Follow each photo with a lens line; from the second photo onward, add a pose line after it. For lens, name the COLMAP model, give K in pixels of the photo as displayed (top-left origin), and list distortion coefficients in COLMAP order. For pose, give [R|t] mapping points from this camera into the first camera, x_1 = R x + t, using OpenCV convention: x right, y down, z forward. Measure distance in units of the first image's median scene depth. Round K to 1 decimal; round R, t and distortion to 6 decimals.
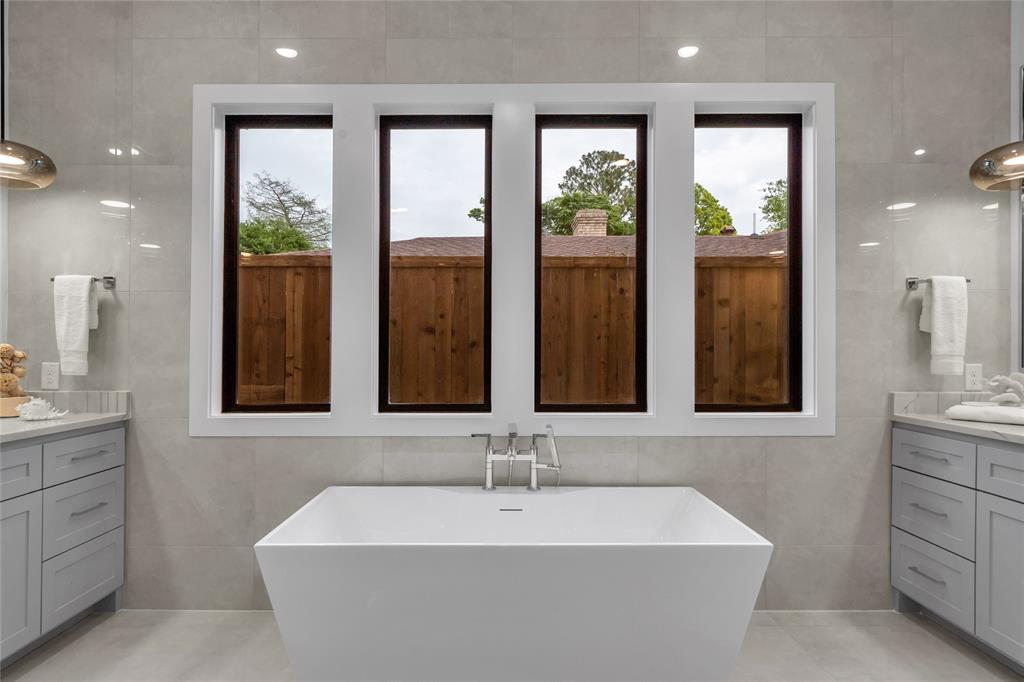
lens RADIAL K [[555.0, 0, 509.0], [0, 555.0, 355.0], [0, 0, 1]] dist [0.004691, 0.000568]
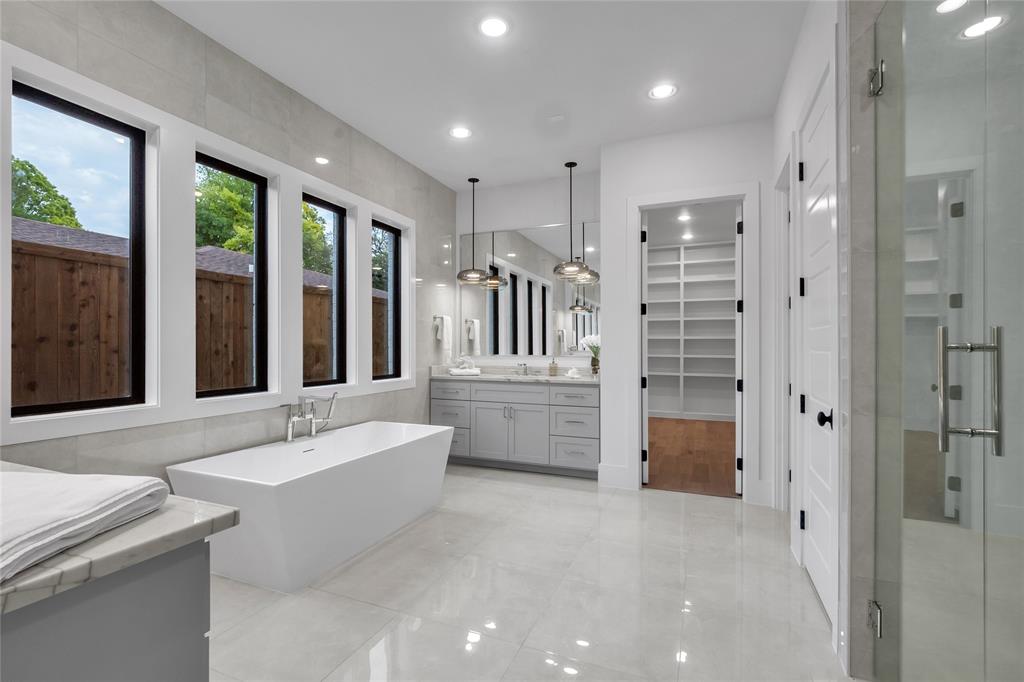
lens RADIAL K [[441.4, 0, 512.2], [0, 441.4, 345.6], [0, 0, 1]] dist [-0.003909, 0.000220]
pose [[0.391725, 0.005603, 0.920065, -0.823008], [0.005010, 0.999954, -0.008223, 0.000976], [-0.920069, 0.007831, 0.391679, 0.002091]]
